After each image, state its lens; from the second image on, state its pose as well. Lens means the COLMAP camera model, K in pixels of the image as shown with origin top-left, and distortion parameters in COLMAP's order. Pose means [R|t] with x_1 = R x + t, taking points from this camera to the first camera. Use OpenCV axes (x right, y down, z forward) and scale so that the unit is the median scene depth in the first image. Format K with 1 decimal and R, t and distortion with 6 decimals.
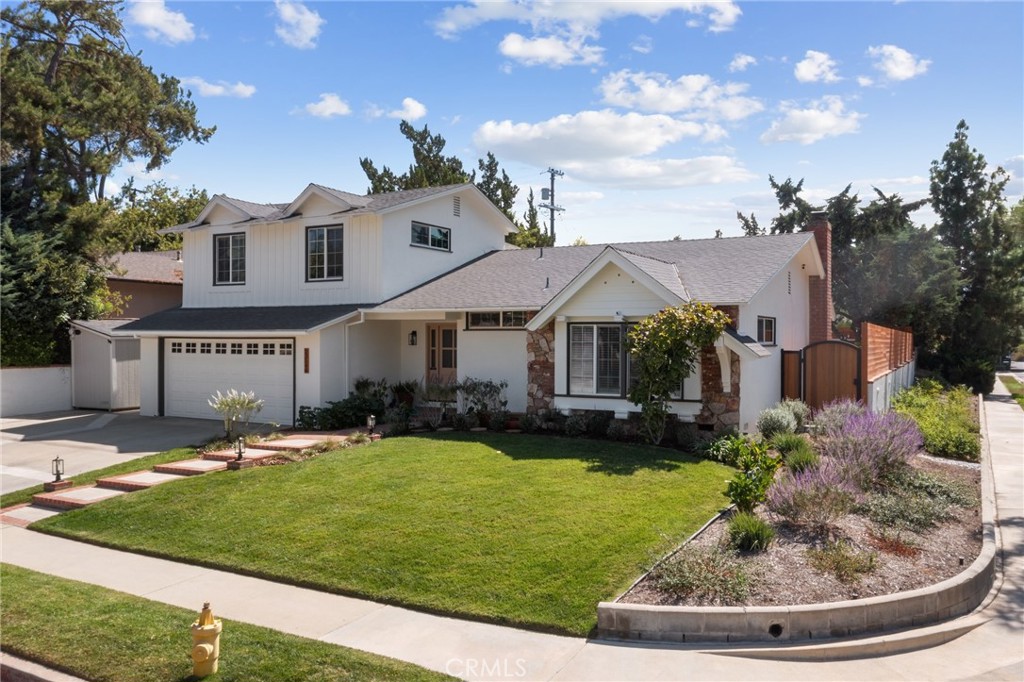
lens RADIAL K [[820.9, 0, 512.7], [0, 820.9, 351.0], [0, 0, 1]] dist [-0.000230, -0.003619]
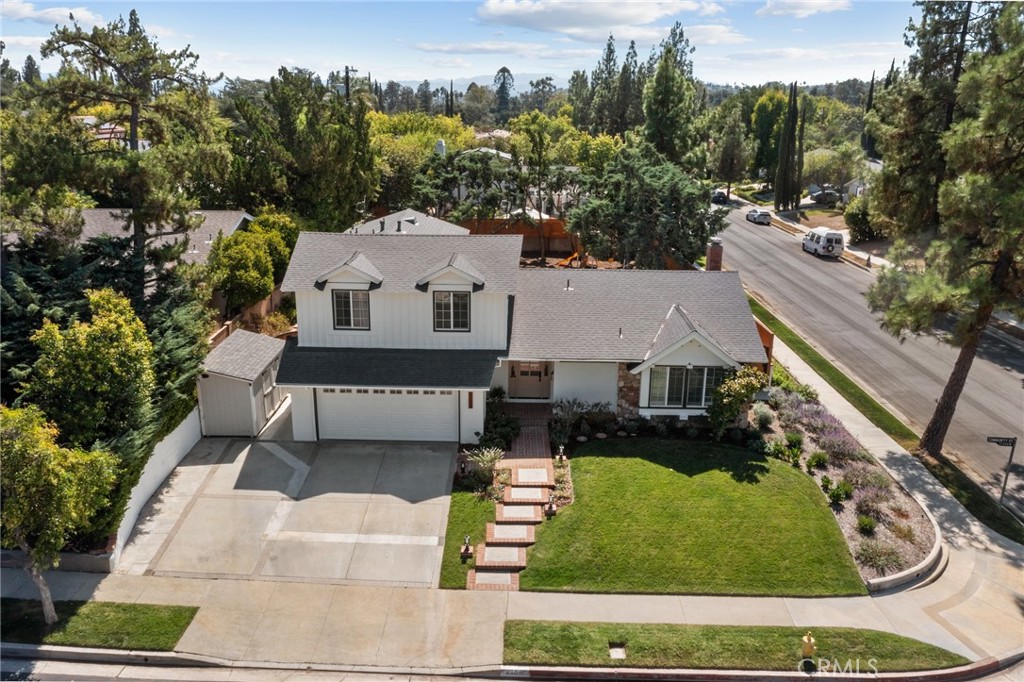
lens RADIAL K [[794.5, 0, 505.7], [0, 794.5, 359.0], [0, 0, 1]] dist [-0.004085, -0.005036]
pose [[0.884493, -0.140128, 0.445013, -0.801115], [0.002869, 0.955446, 0.295152, -0.462910], [-0.466545, -0.259783, 0.845487, -0.175489]]
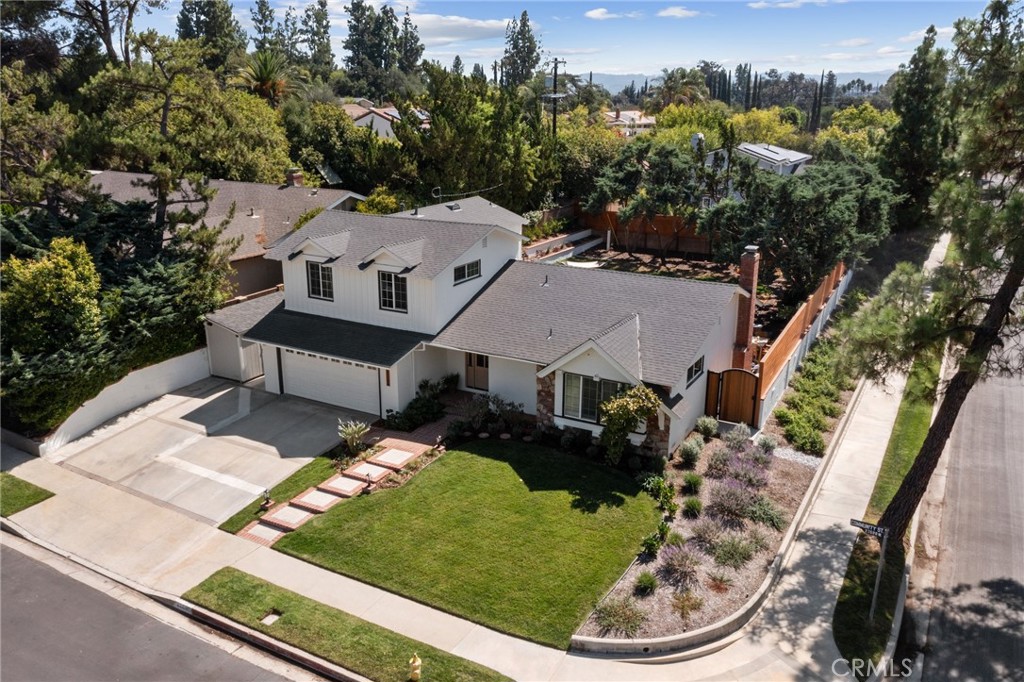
lens RADIAL K [[814.9, 0, 512.0], [0, 814.9, 341.0], [0, 0, 1]] dist [-0.006133, -0.003063]
pose [[0.999999, 0.001421, 0.000612, -0.027464], [-0.001534, 0.961209, 0.275817, -0.459695], [-0.000196, -0.275818, 0.961210, -0.400085]]
